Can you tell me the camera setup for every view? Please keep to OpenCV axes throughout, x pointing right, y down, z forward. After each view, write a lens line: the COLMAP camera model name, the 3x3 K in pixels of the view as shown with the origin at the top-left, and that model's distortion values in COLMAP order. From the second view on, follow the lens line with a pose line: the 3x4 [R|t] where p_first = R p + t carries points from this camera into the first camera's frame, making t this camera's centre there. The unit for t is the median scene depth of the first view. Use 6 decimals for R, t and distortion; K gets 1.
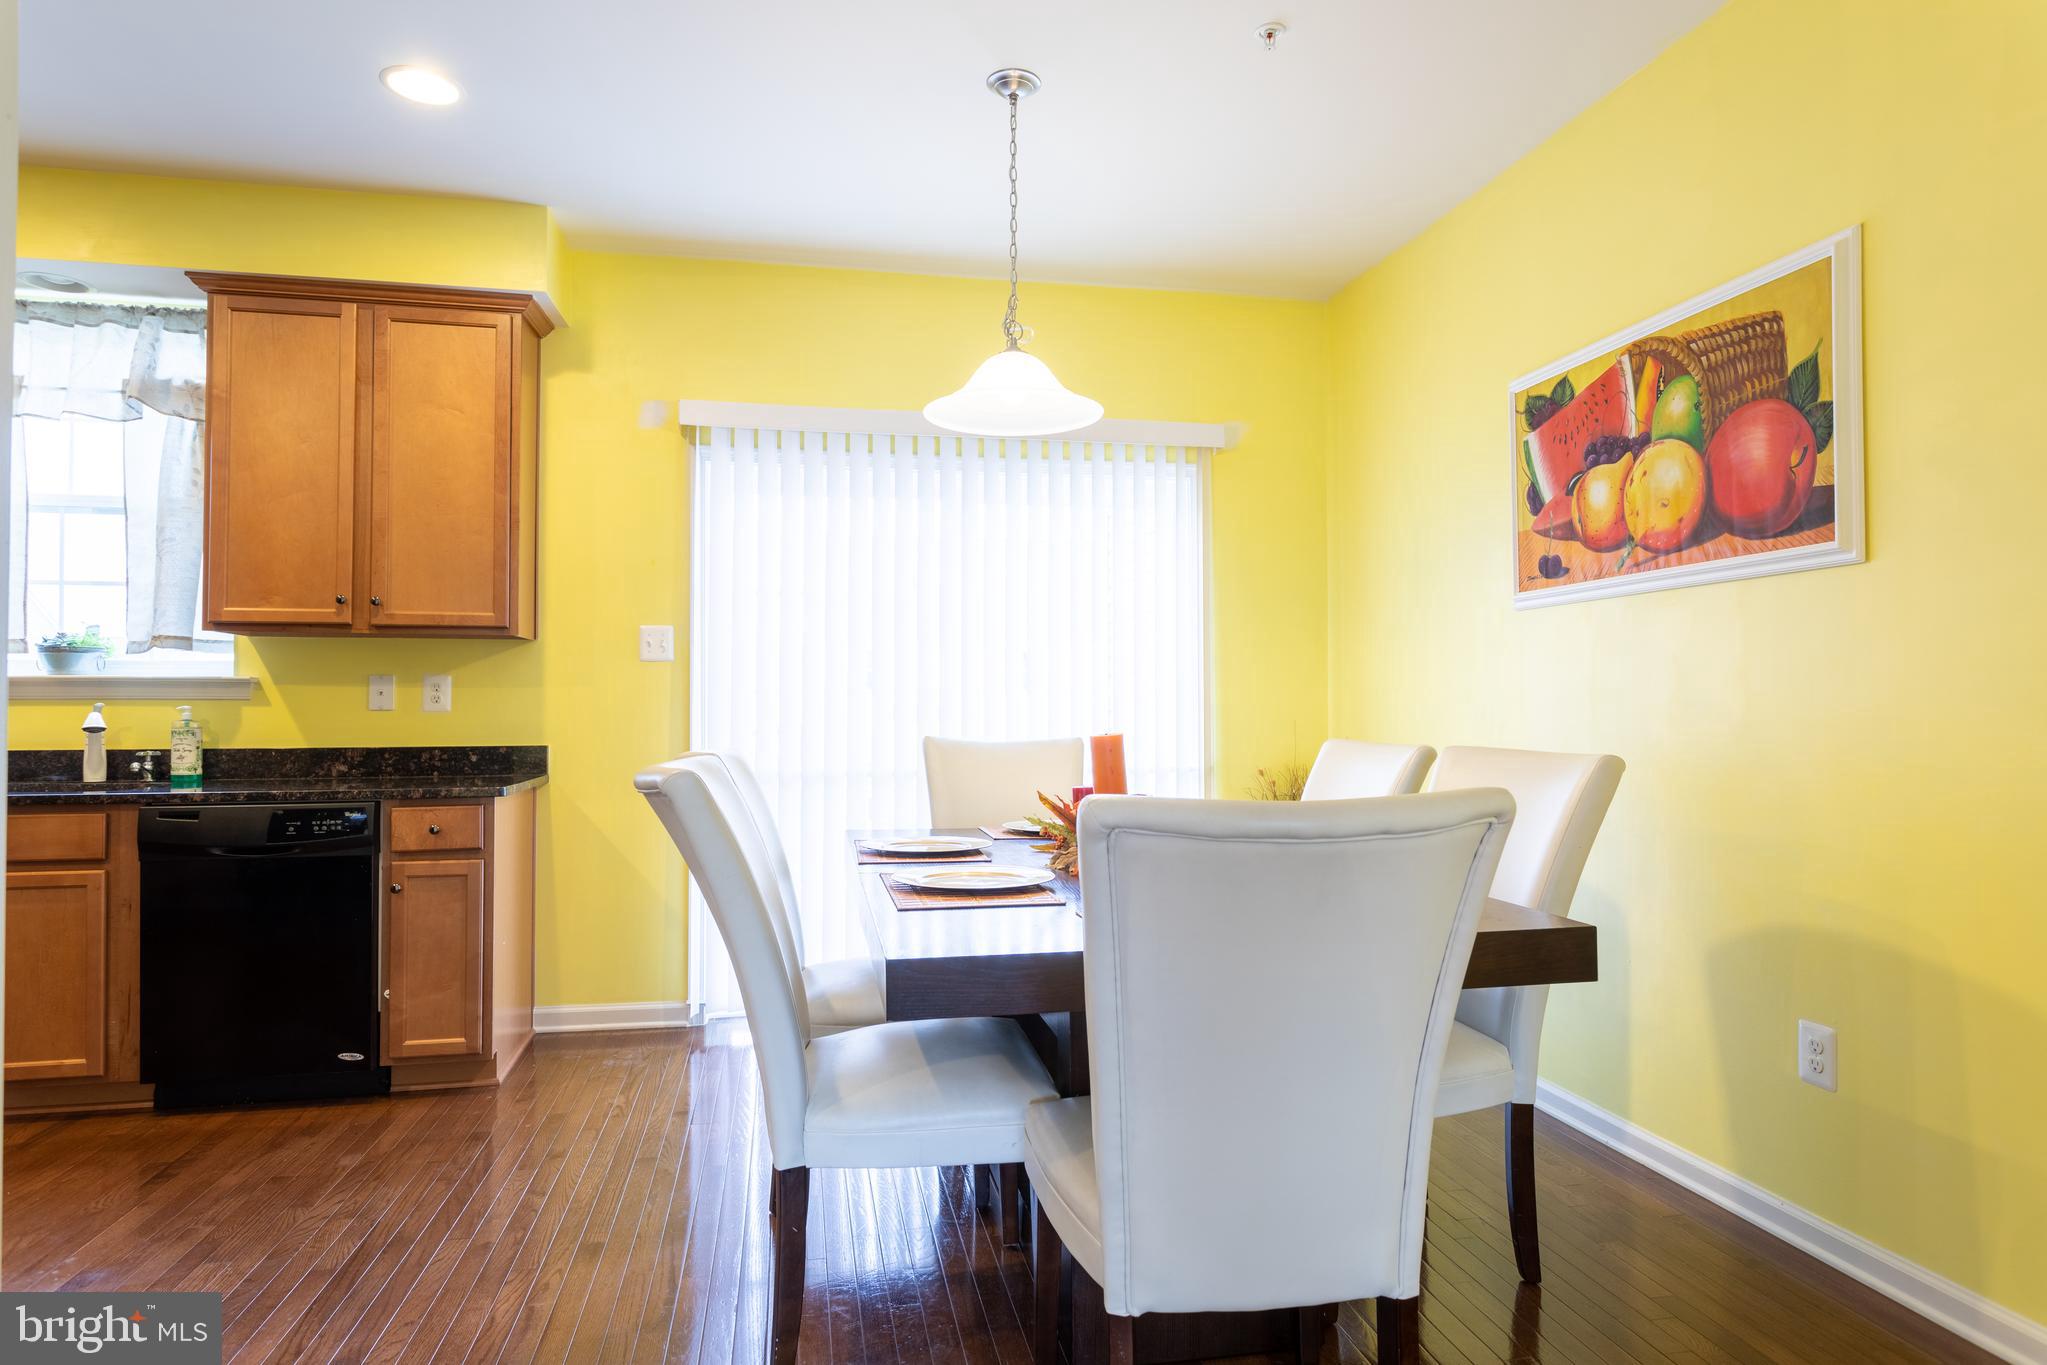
lens RADIAL K [[1153.2, 0, 1023.5], [0, 1153.2, 682.5], [0, 0, 1]] dist [-0.000781, 0.001297]
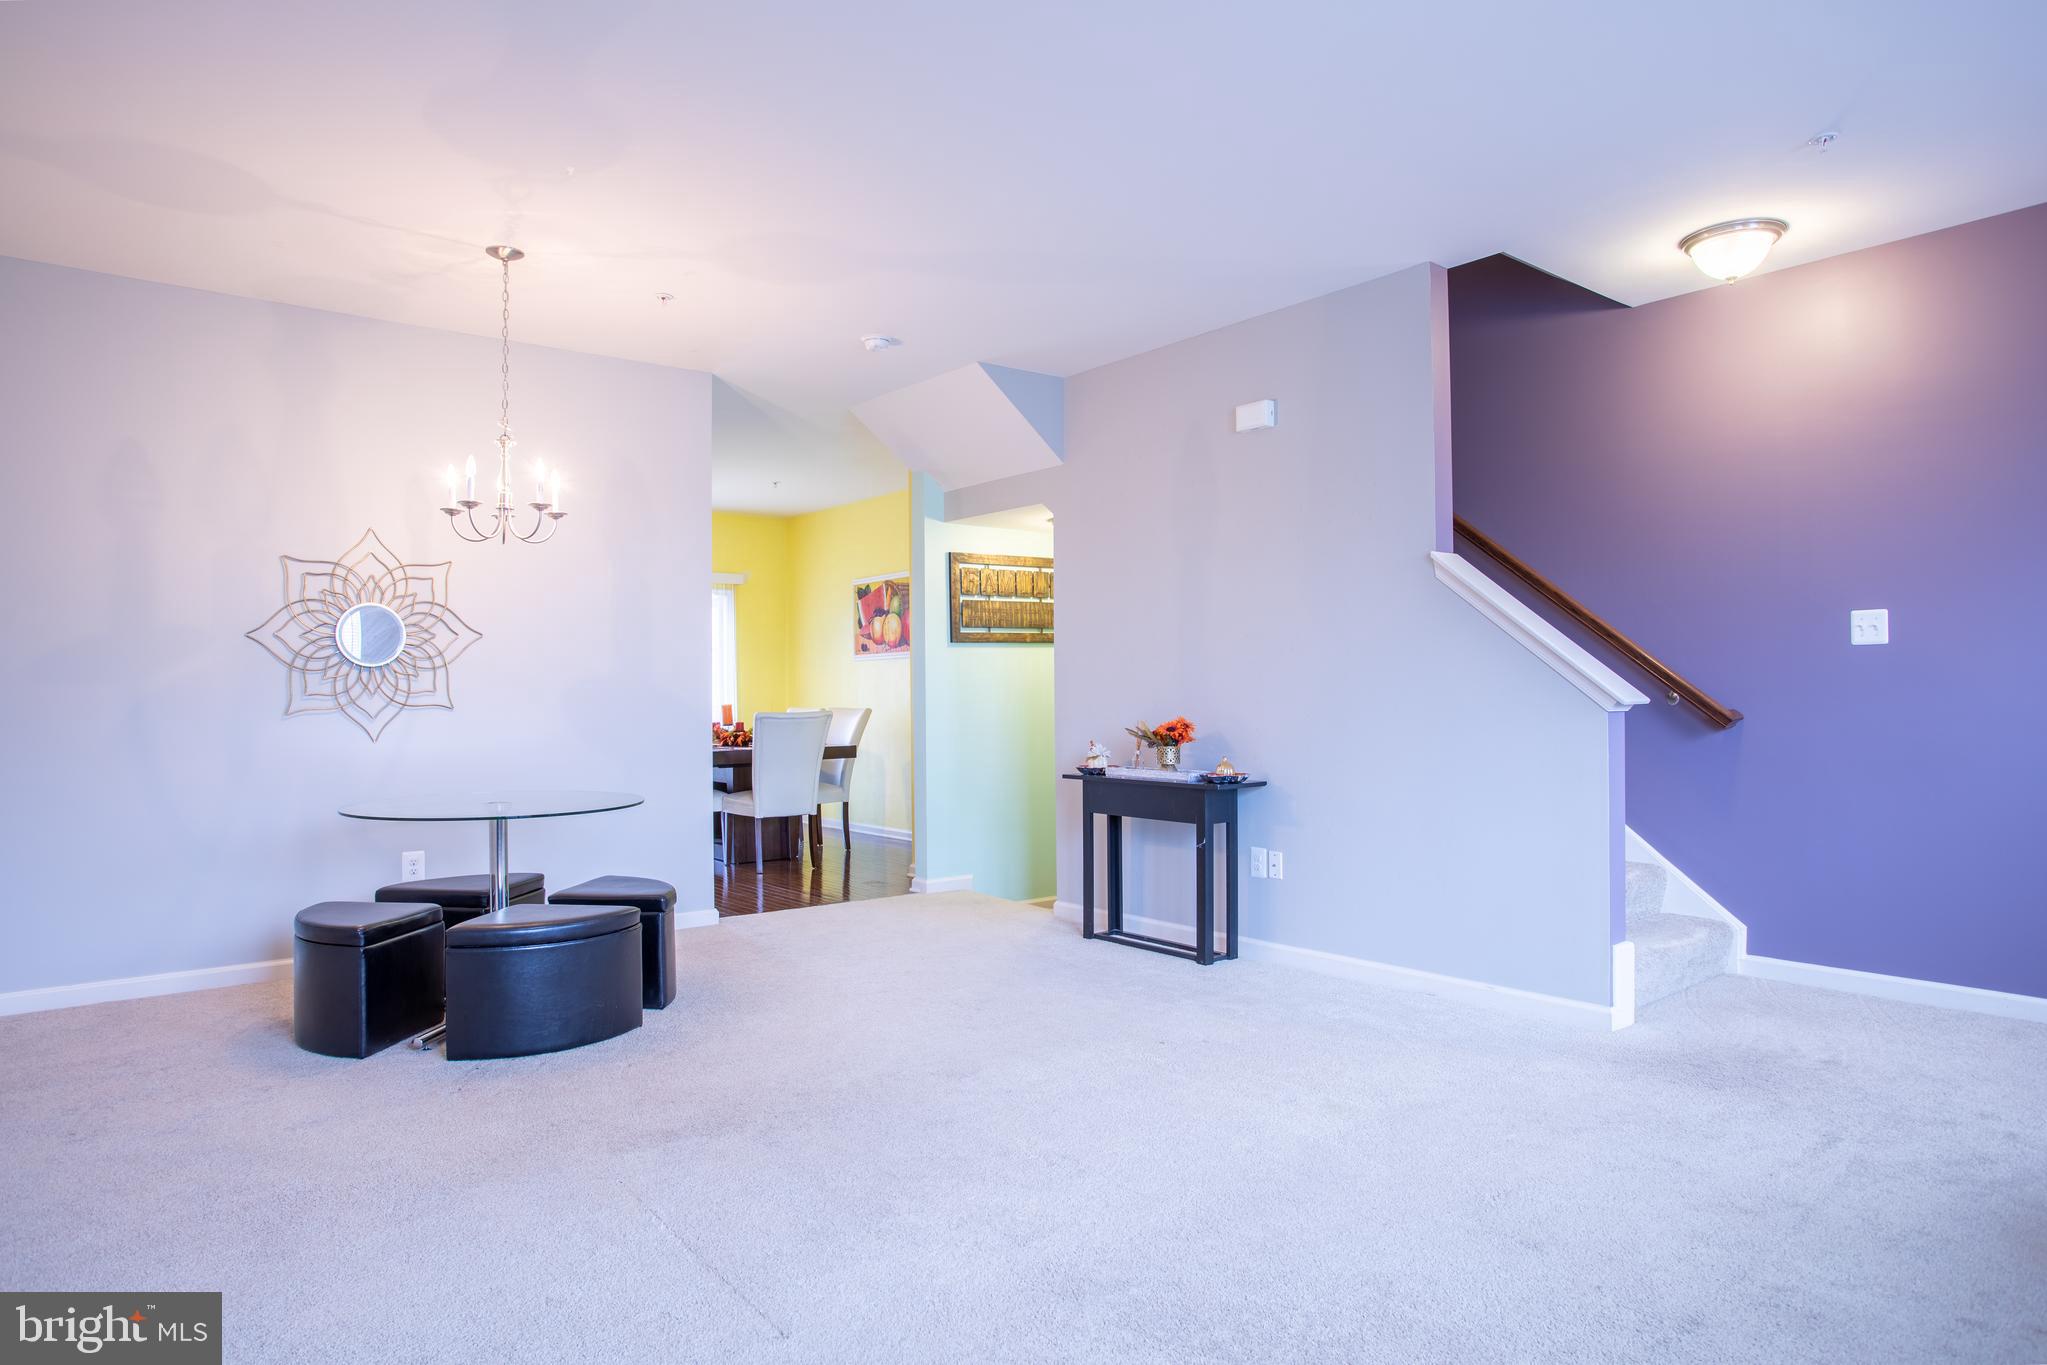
lens RADIAL K [[1234.0, 0, 1023.5], [0, 1234.0, 682.5], [0, 0, 1]] dist [-0.003377, 0.000217]
pose [[0.890030, -0.003562, 0.455888, -0.547733], [-0.002166, 0.999925, 0.012041, -0.043635], [-0.455897, -0.011704, 0.889955, -1.763301]]
